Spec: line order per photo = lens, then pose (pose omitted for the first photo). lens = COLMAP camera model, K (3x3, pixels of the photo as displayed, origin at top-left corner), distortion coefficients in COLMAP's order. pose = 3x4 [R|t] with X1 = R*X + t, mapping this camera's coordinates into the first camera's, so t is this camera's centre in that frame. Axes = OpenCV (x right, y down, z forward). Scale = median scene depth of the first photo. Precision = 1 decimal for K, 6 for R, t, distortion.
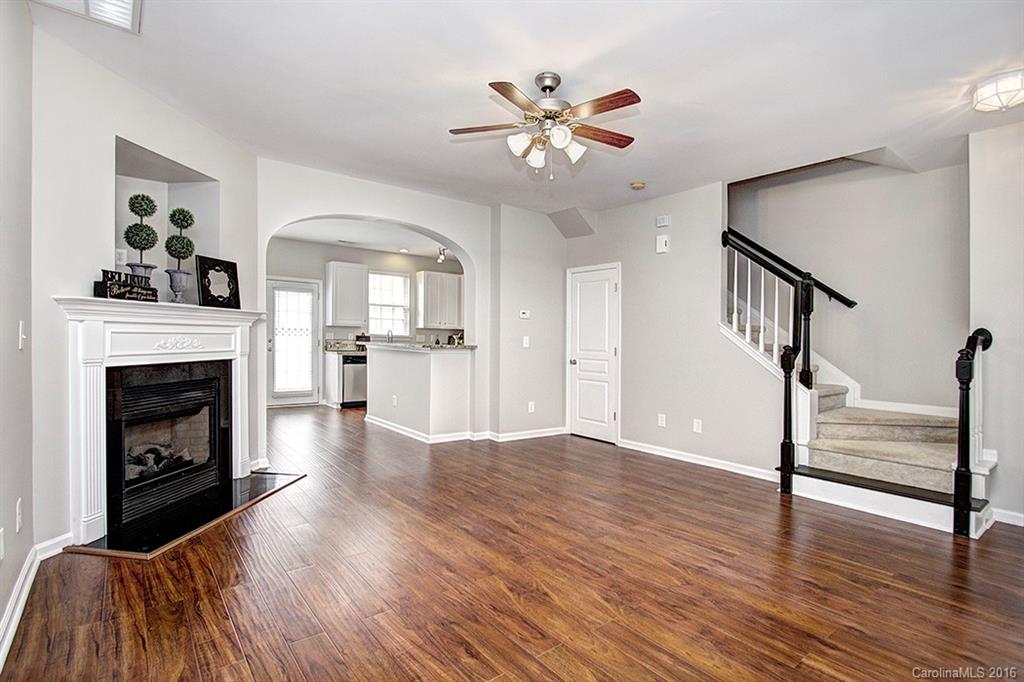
lens RADIAL K [[495.0, 0, 491.9], [0, 495.0, 341.4], [0, 0, 1]] dist [-0.016947, 0.000245]
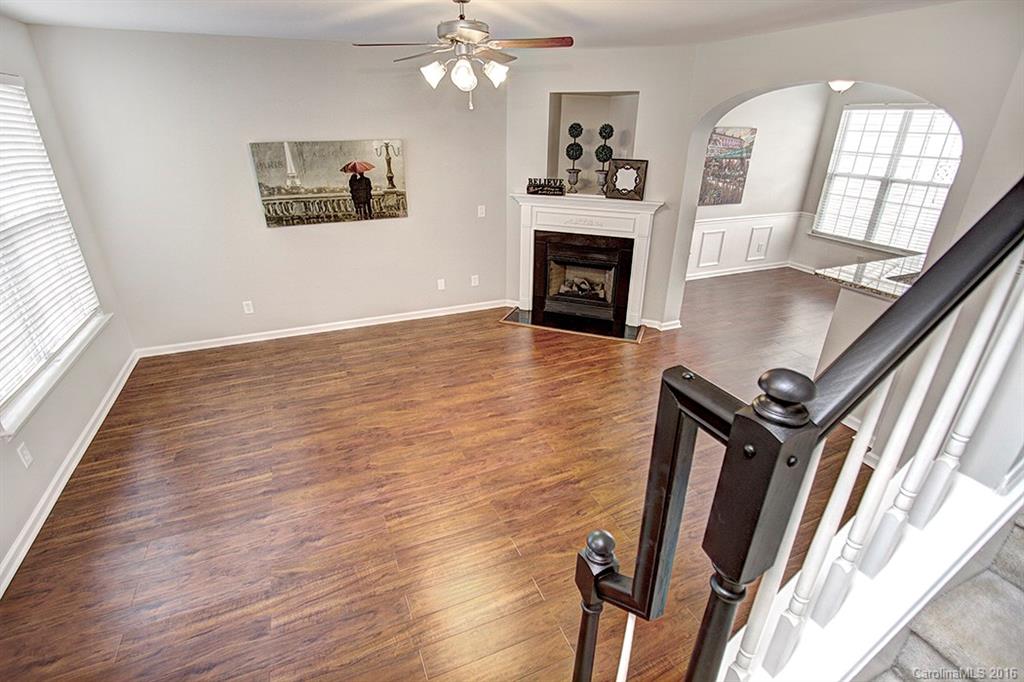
lens RADIAL K [[485.9, 0, 512.0], [0, 485.9, 341.0], [0, 0, 1]] dist [-0.006127, -0.000219]
pose [[-0.228676, 0.381451, -0.895658, 0.999533], [-0.017987, 0.918224, 0.395654, -0.266786], [0.973336, 0.106586, -0.203114, 1.178933]]
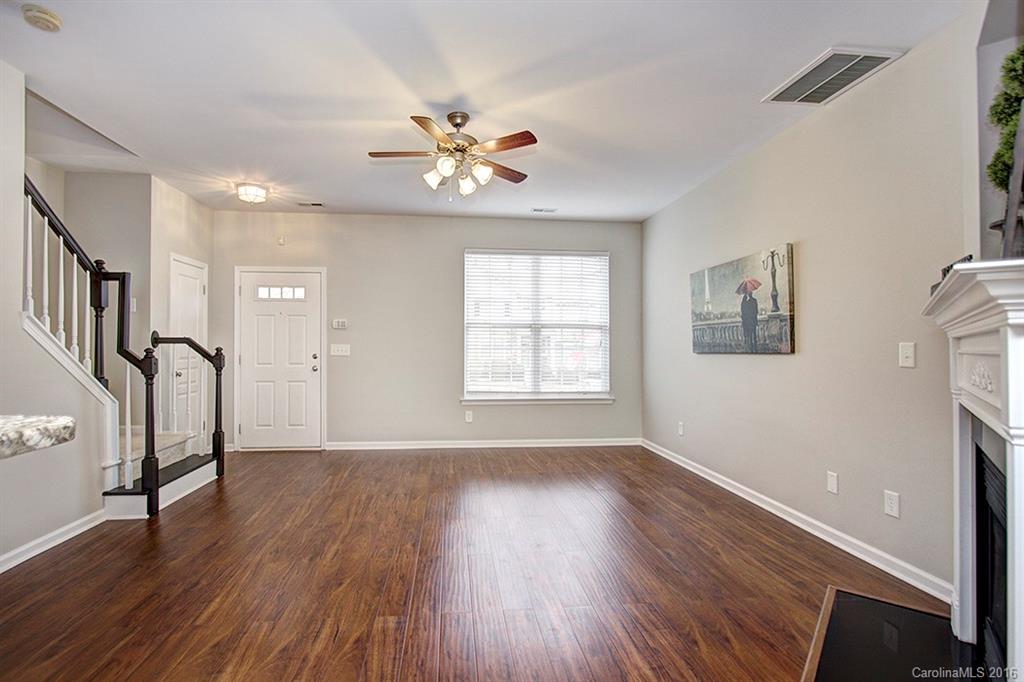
lens RADIAL K [[495.0, 0, 491.9], [0, 495.0, 341.4], [0, 0, 1]] dist [-0.016947, 0.000245]
pose [[-0.851303, -0.014281, 0.524480, -0.511232], [-0.014196, 0.999890, 0.004183, -0.024901], [-0.524482, -0.003885, -0.851412, 1.695787]]
